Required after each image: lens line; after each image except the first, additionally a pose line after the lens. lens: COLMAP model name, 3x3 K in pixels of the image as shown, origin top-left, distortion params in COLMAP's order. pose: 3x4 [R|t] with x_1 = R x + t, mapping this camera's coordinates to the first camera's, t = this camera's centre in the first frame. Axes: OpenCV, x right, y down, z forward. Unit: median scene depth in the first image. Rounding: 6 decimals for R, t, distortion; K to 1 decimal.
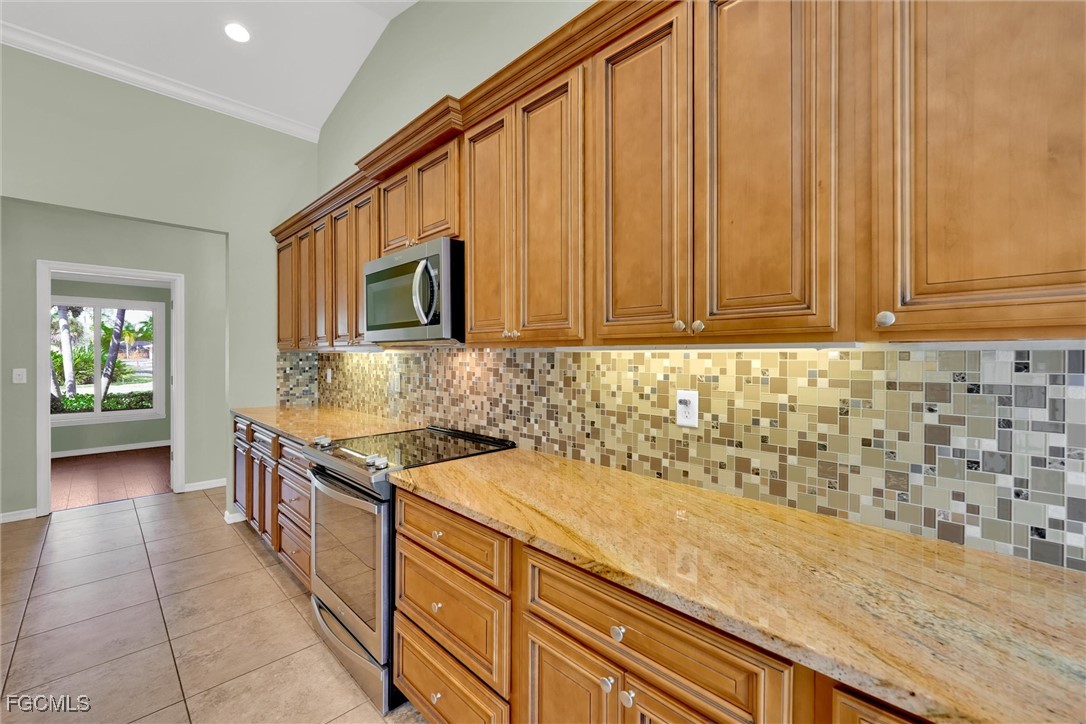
lens RADIAL K [[445.4, 0, 542.8], [0, 445.4, 358.3], [0, 0, 1]] dist [-0.002188, 0.000615]
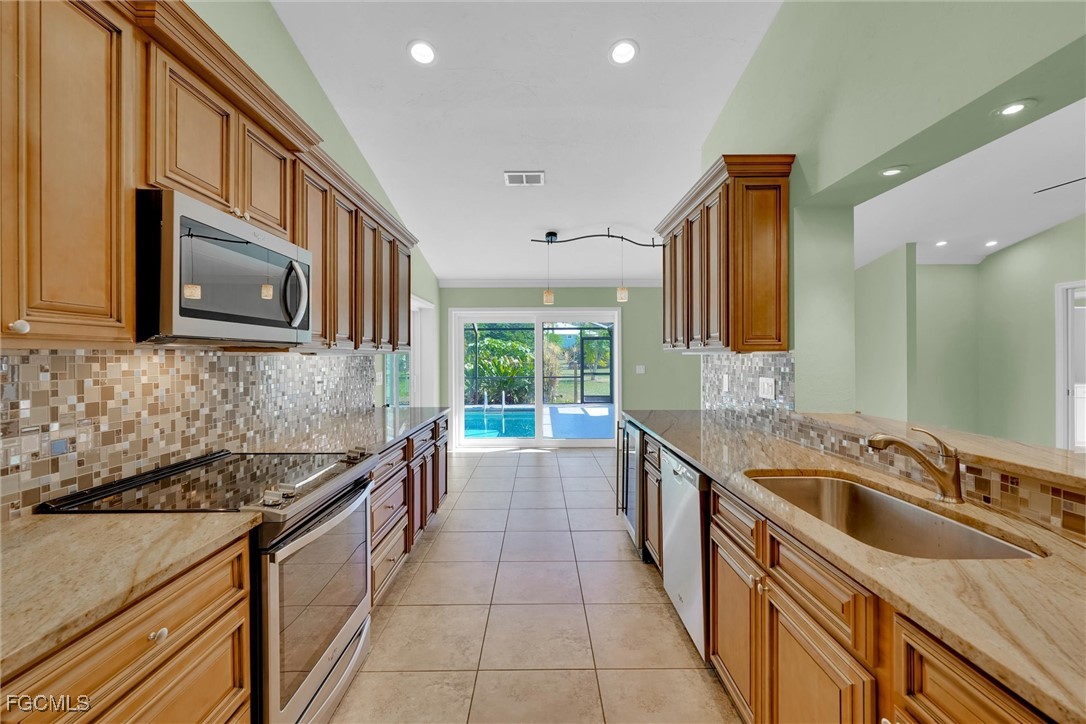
lens RADIAL K [[445.4, 0, 543.9], [0, 445.4, 356.0], [0, 0, 1]] dist [-0.002188, 0.000615]
pose [[-0.710459, 0.001272, 0.703738, -1.402796], [0.007080, 0.999961, 0.005340, -0.015361], [-0.703703, 0.008776, -0.710440, 1.367650]]
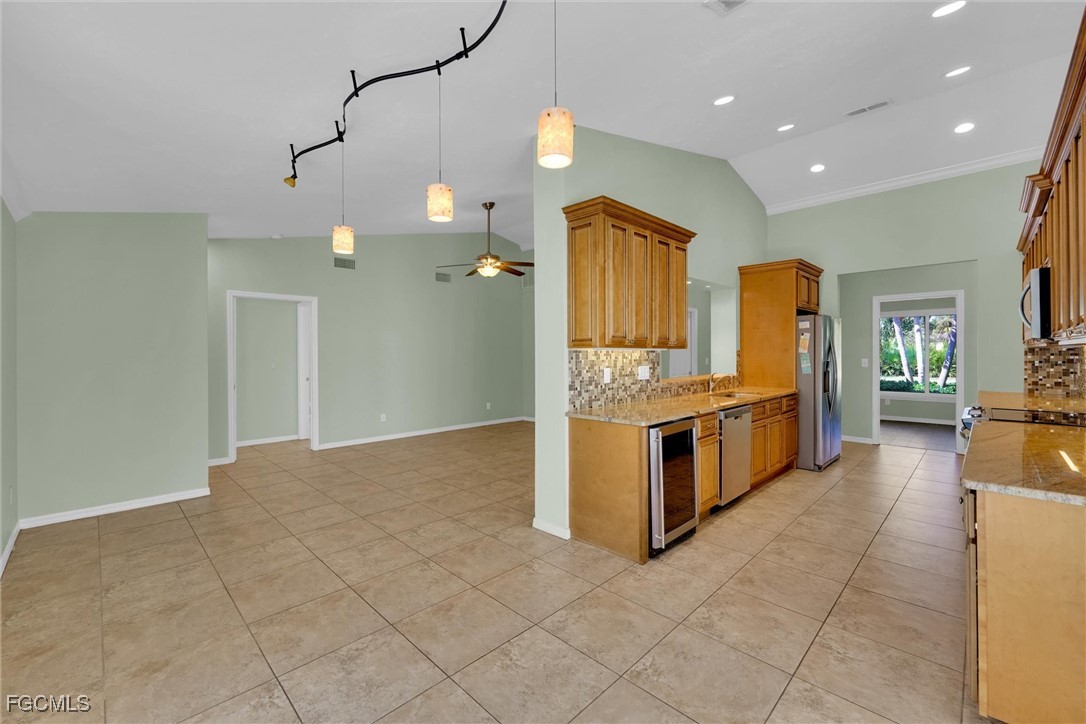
lens RADIAL K [[445.4, 0, 536.6], [0, 445.4, 353.8], [0, 0, 1]] dist [-0.002188, 0.000615]
pose [[-0.007832, 0.000920, -0.999969, 1.232427], [-0.001158, 0.999999, 0.000929, 0.004890], [0.999969, 0.001165, -0.007831, -0.607169]]
